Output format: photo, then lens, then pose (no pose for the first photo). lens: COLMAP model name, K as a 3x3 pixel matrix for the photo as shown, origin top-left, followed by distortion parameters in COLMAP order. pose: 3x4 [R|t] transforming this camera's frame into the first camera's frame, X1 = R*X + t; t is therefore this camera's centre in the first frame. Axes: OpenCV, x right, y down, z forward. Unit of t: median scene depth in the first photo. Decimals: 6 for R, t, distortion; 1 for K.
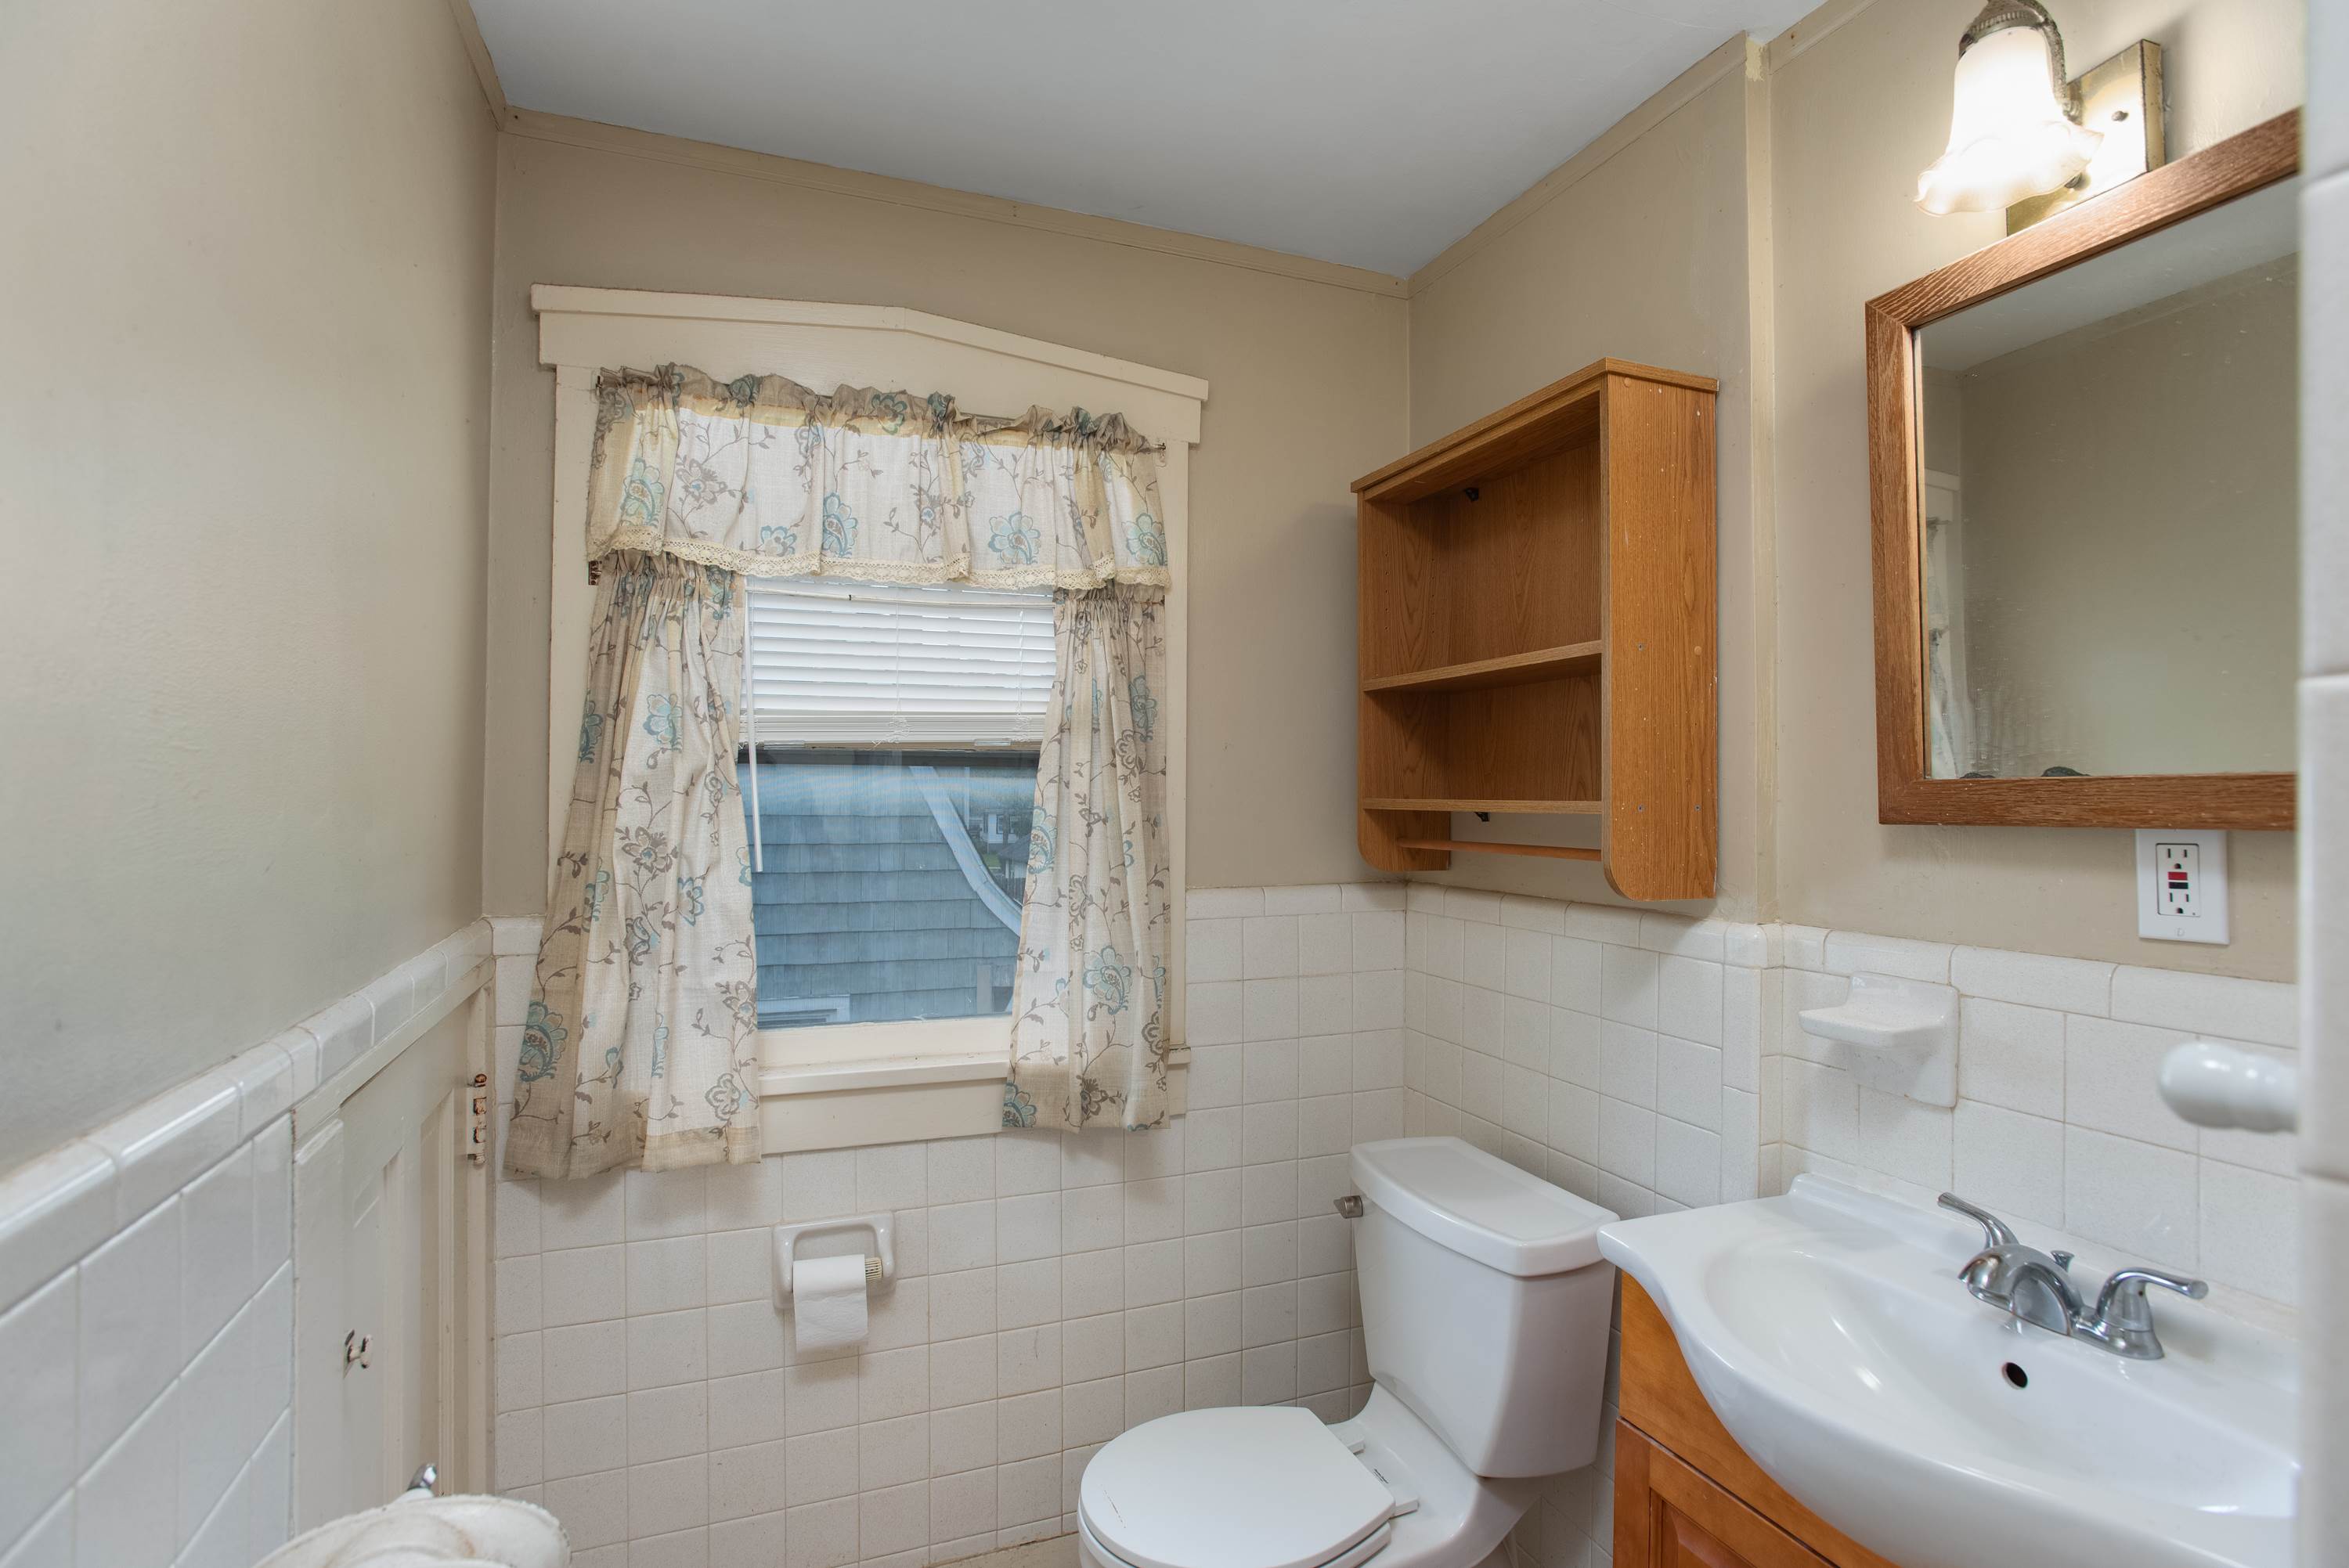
lens RADIAL K [[1148.7, 0, 1174.3], [0, 1148.7, 781.0], [0, 0, 1]] dist [-0.038564, 0.015806]
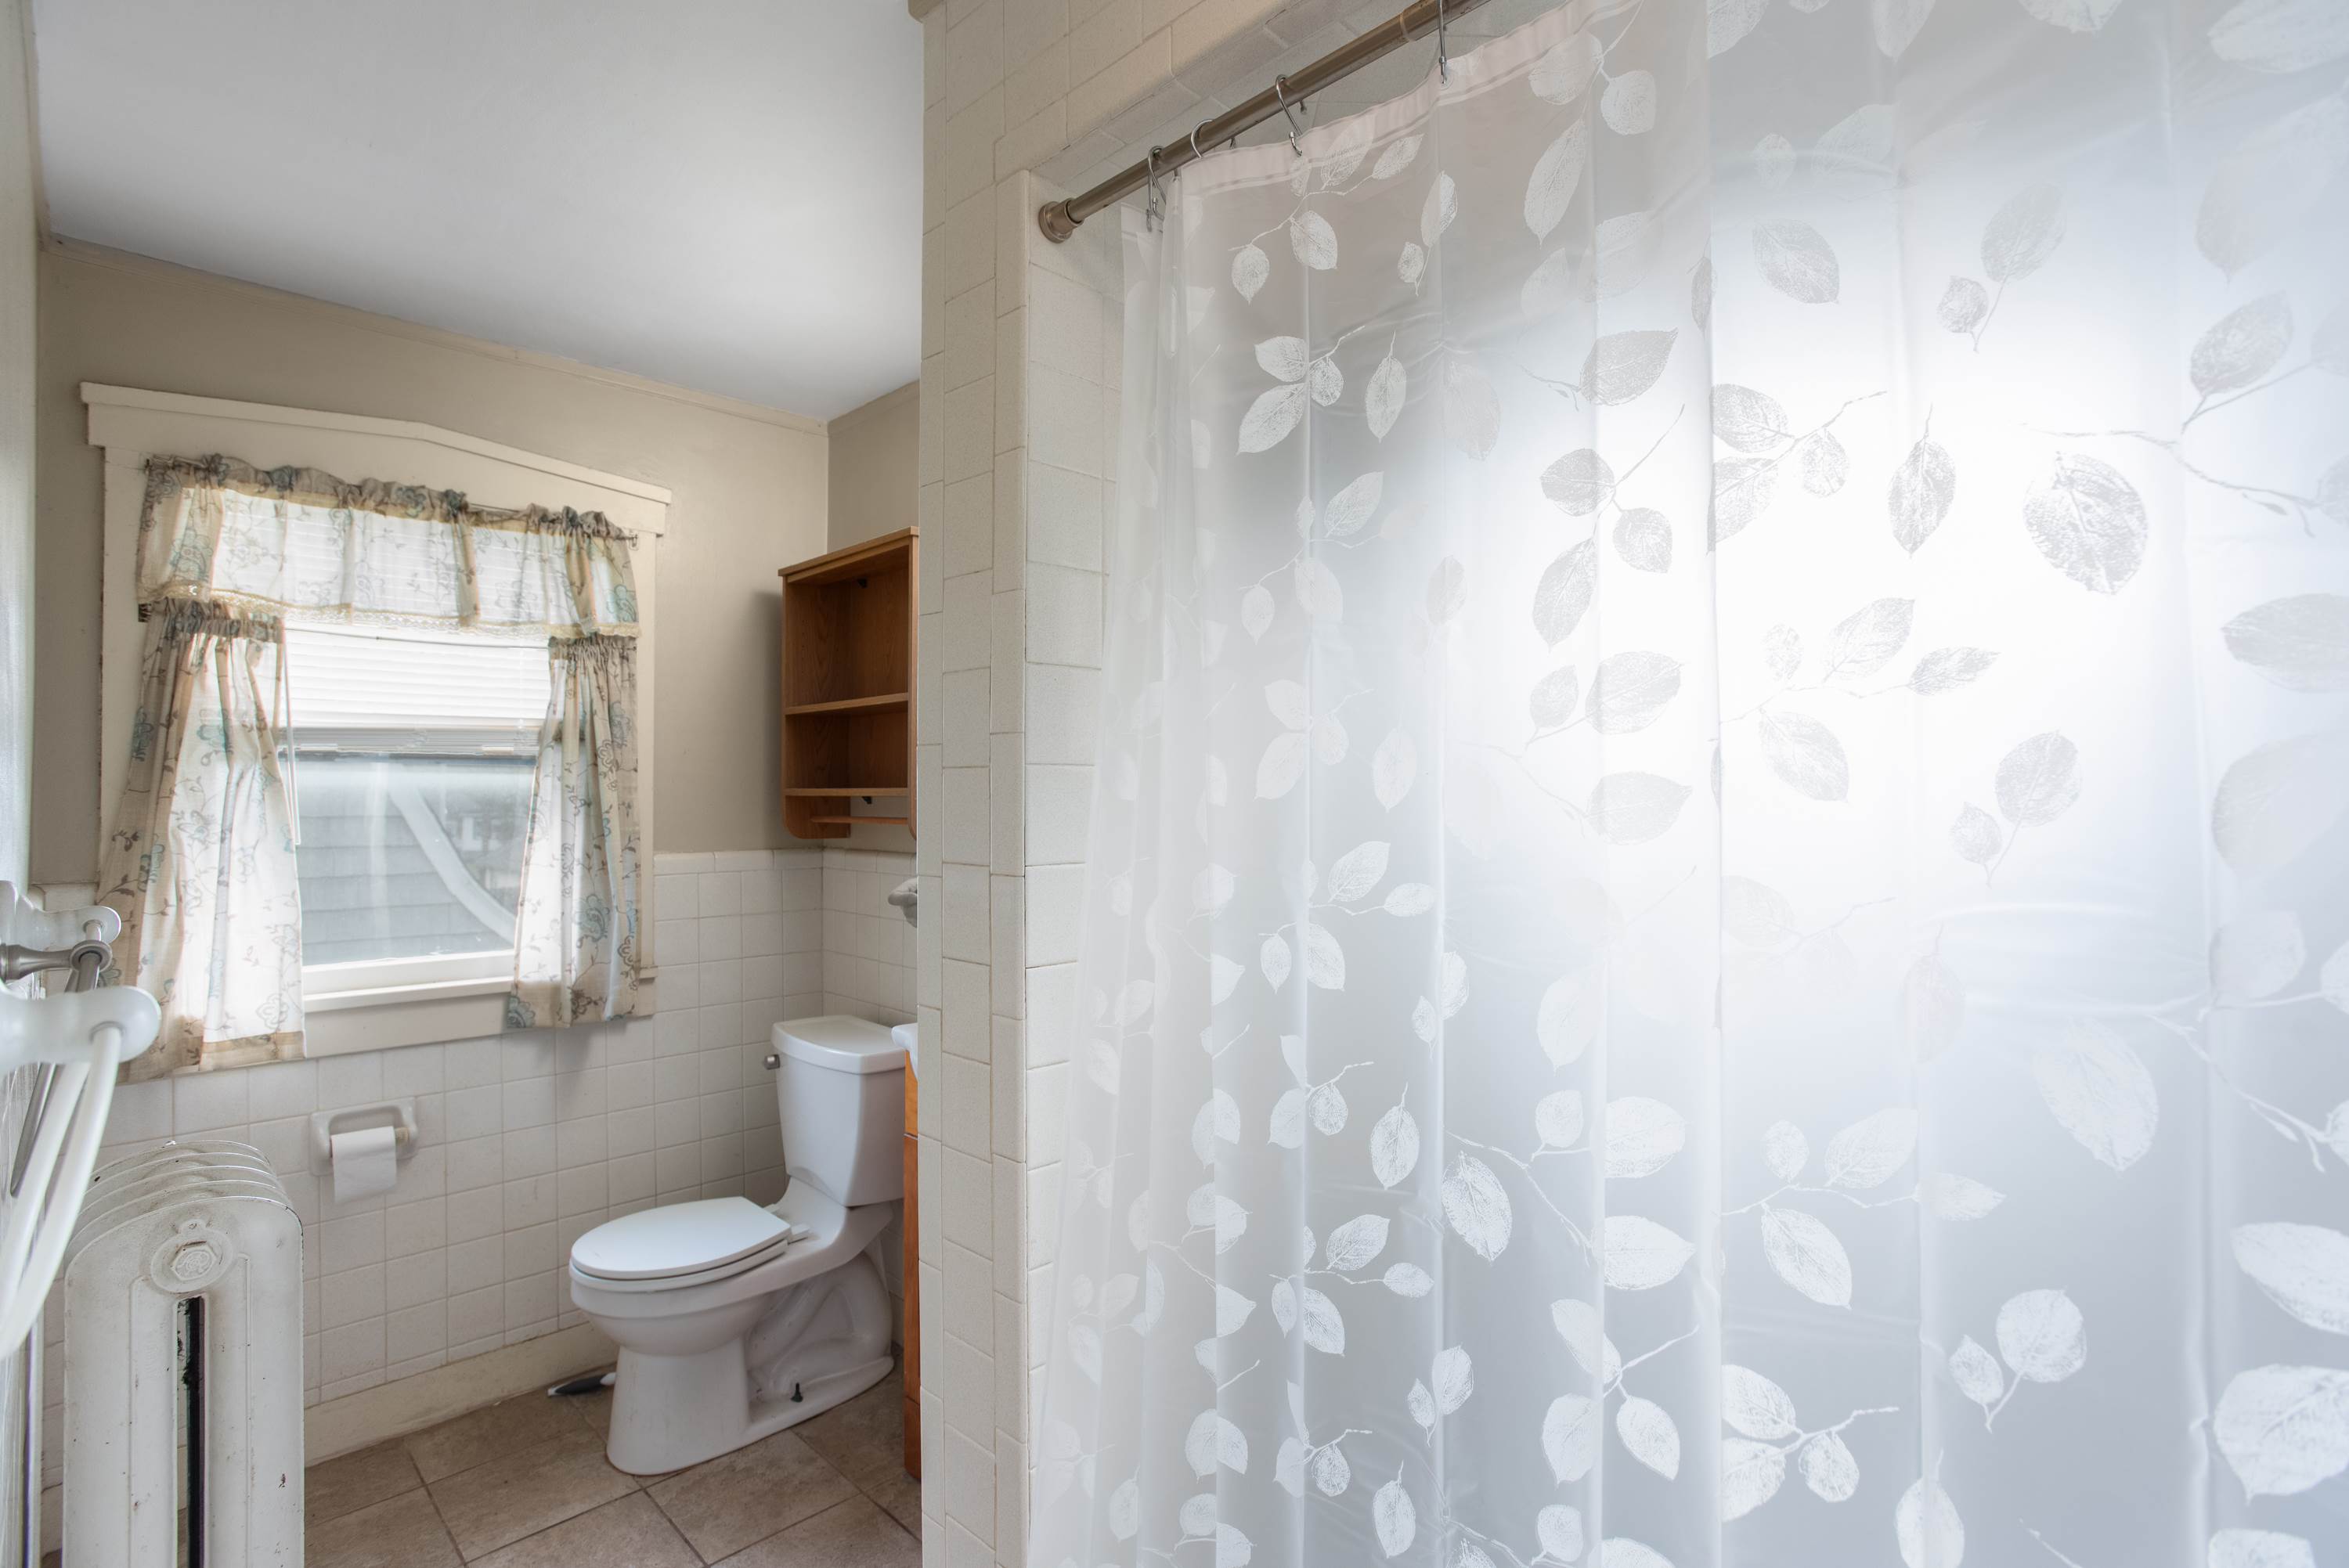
lens RADIAL K [[1148.7, 0, 1189.4], [0, 1148.7, 783.4], [0, 0, 1]] dist [-0.038564, 0.015806]
pose [[0.917163, -0.001626, 0.398509, 0.061320], [0.000039, 0.999992, 0.003990, 0.003801], [-0.398512, -0.003644, 0.917156, -0.597170]]
